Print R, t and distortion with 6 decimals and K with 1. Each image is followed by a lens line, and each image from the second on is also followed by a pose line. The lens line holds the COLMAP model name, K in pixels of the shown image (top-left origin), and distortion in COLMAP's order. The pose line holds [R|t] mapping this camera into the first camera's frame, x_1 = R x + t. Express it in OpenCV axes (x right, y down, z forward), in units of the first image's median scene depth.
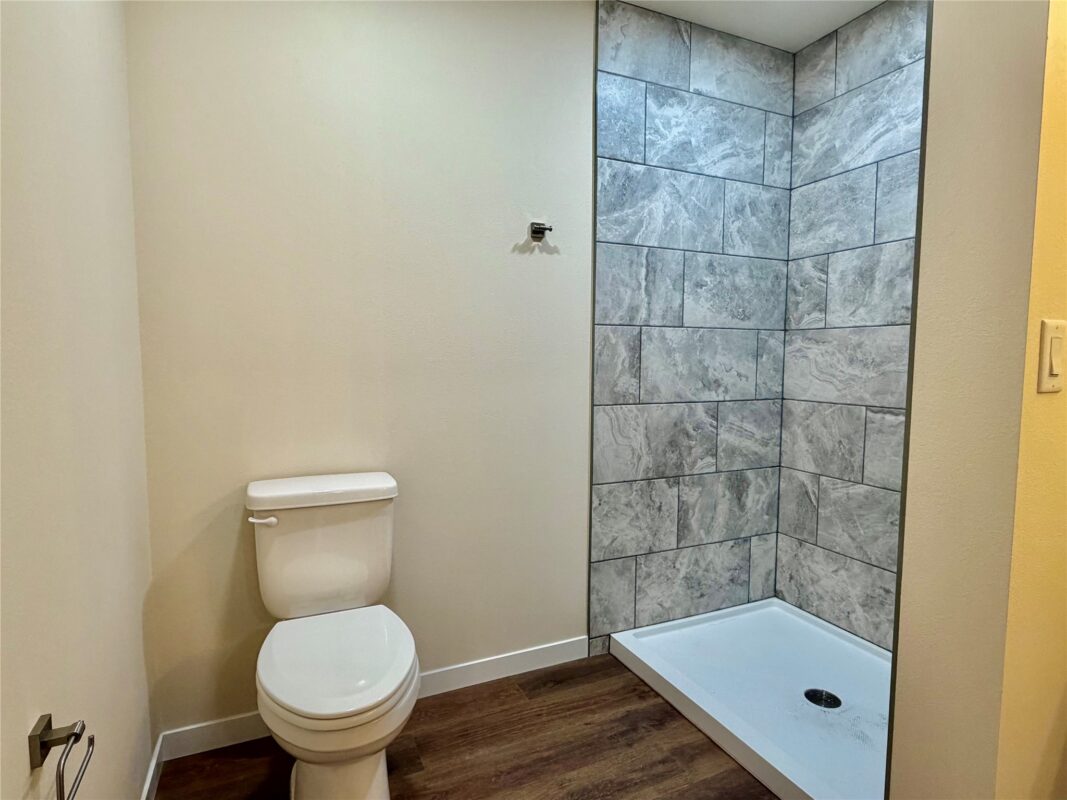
lens RADIAL K [[580.7, 0, 535.0], [0, 580.7, 396.4], [0, 0, 1]] dist [0.004518, -0.000181]
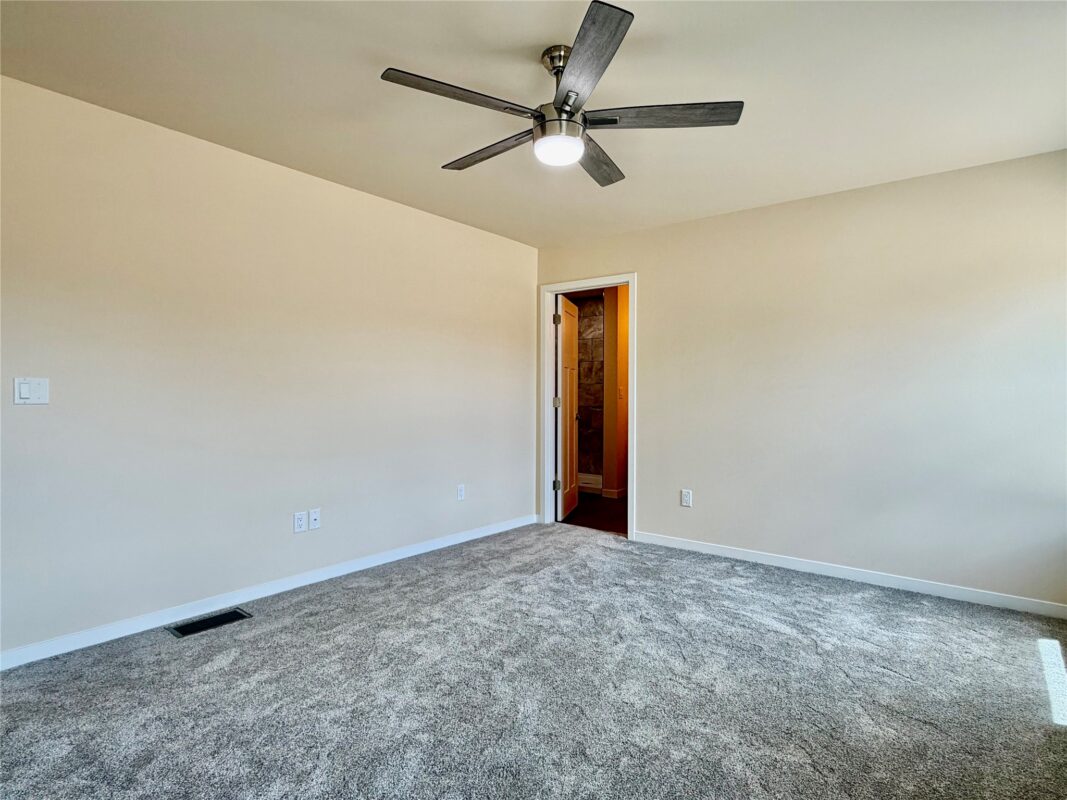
lens RADIAL K [[580.7, 0, 533.6], [0, 580.7, 397.7], [0, 0, 1]] dist [0.004518, -0.000181]
pose [[0.918600, -0.009854, 0.395066, -1.125101], [0.032206, 0.998230, -0.049987, 0.122744], [-0.393874, 0.058642, 0.917292, -2.058573]]
